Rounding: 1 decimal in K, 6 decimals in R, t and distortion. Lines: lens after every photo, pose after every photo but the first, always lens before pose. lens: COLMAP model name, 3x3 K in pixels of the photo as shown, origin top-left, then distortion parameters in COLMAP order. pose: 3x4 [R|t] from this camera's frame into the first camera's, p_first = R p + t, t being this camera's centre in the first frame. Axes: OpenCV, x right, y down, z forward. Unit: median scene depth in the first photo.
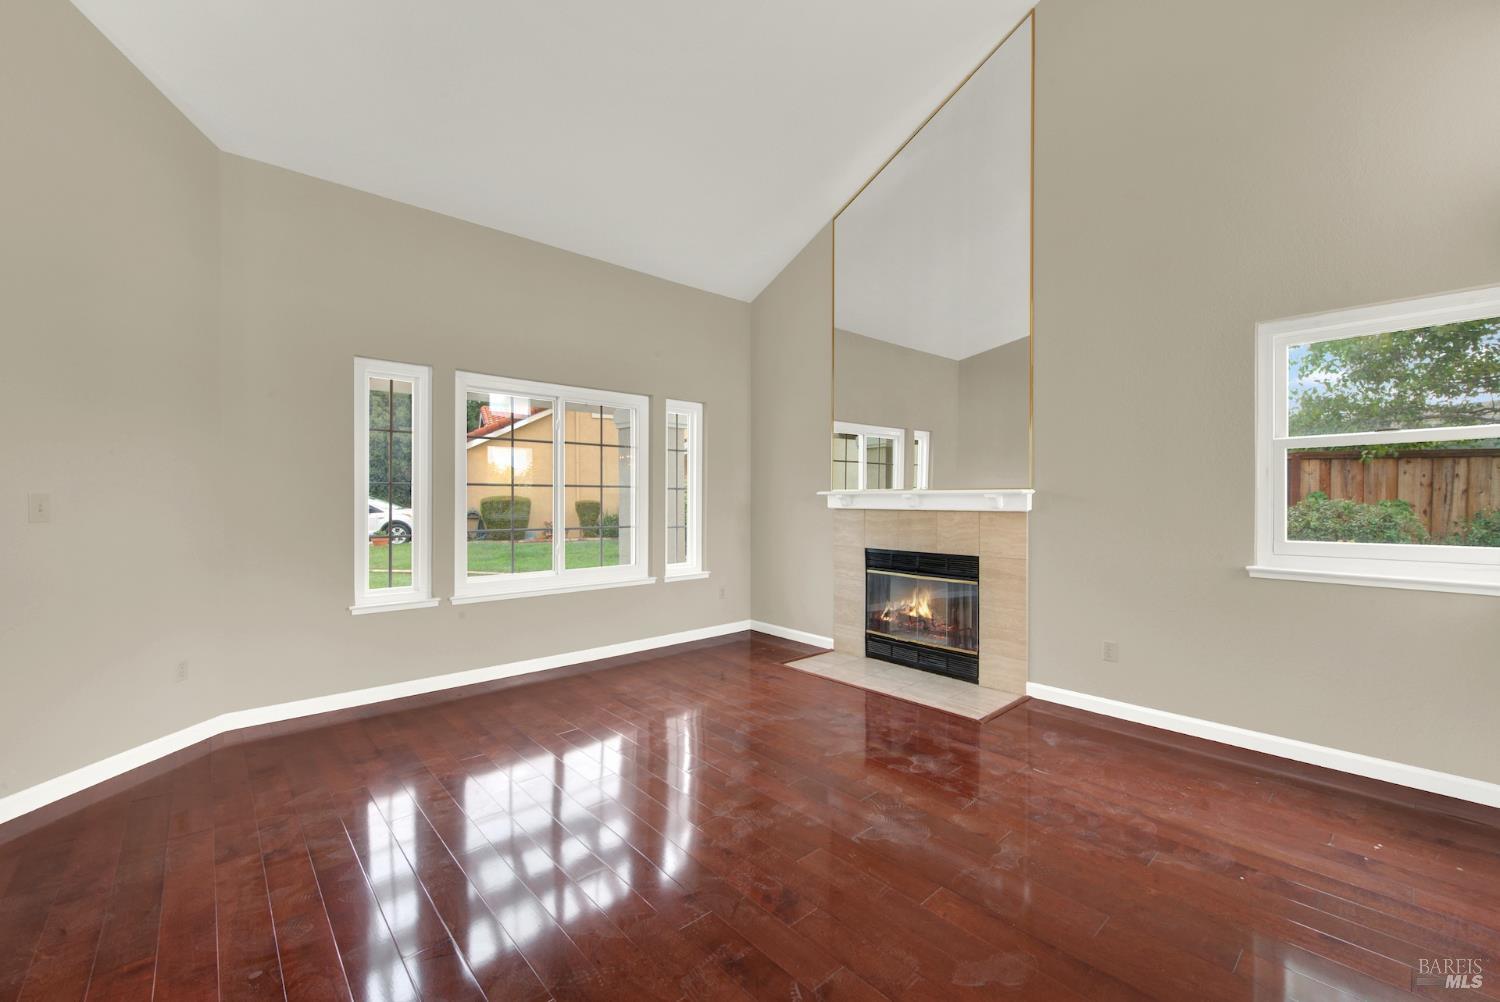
lens RADIAL K [[612.5, 0, 750.2], [0, 612.5, 504.3], [0, 0, 1]] dist [-0.003142, -0.000577]
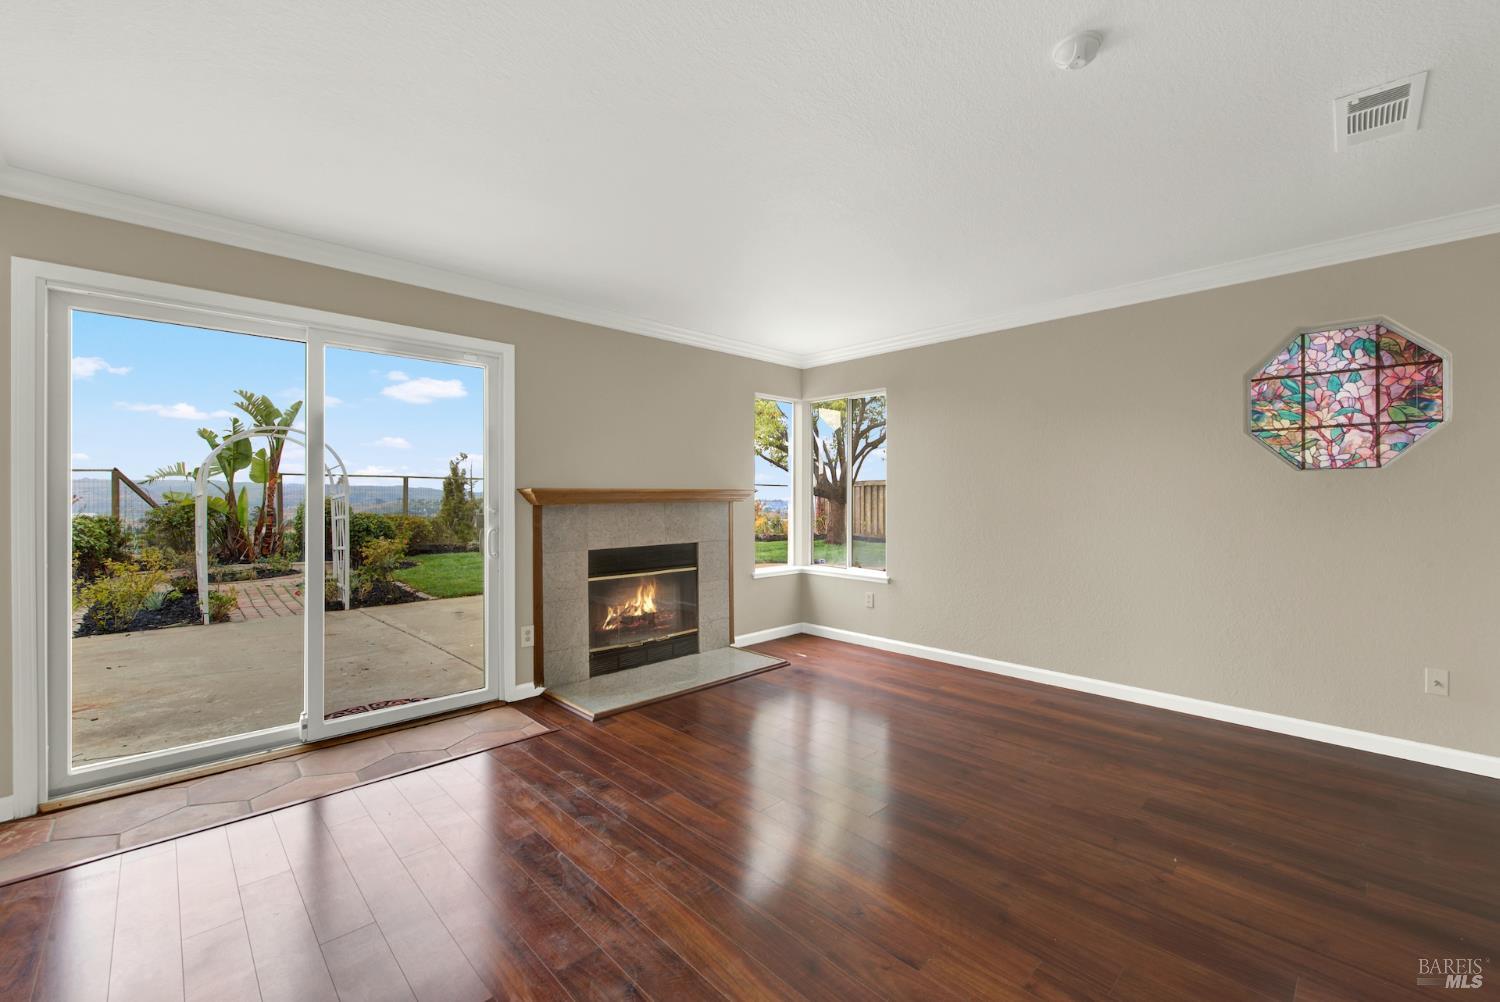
lens RADIAL K [[612.5, 0, 745.3], [0, 612.5, 499.1], [0, 0, 1]] dist [-0.003142, -0.000577]
pose [[-0.025813, 0.000288, 0.999667, -0.682148], [-0.000312, 1.000000, -0.000297, 0.002431], [-0.999667, -0.000319, -0.025813, 0.853342]]
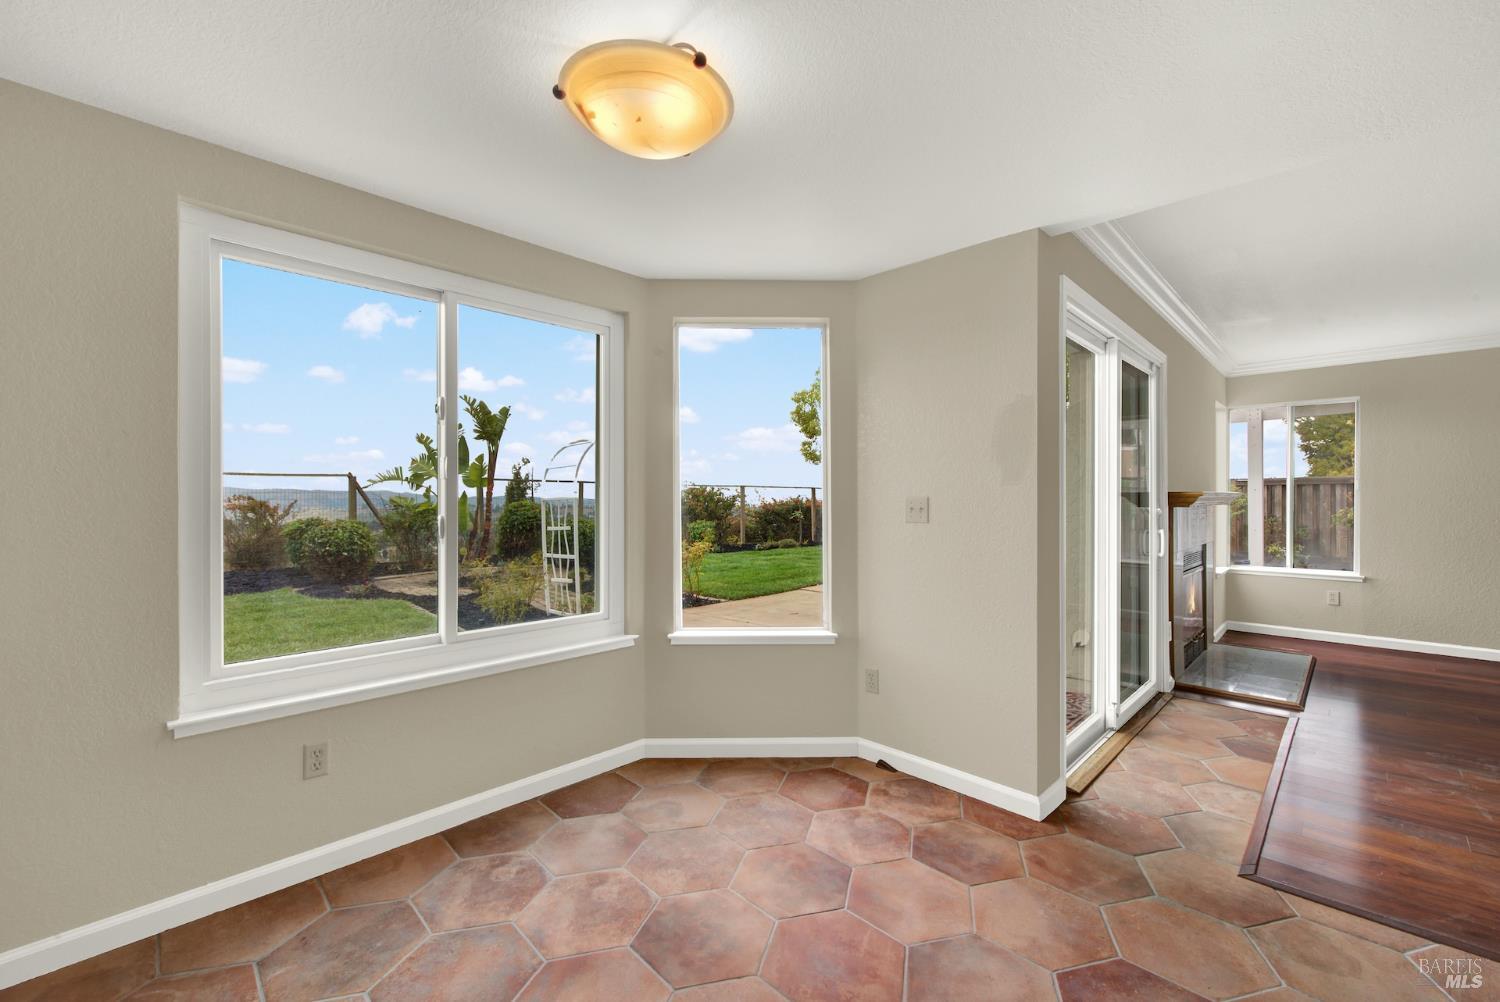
lens RADIAL K [[612.5, 0, 747.6], [0, 612.5, 502.9], [0, 0, 1]] dist [-0.003142, -0.000577]
pose [[-0.053797, 0.001834, 0.998550, -0.689675], [0.000770, 0.999998, -0.001795, 0.002218], [-0.998552, 0.000672, -0.053799, 1.371406]]
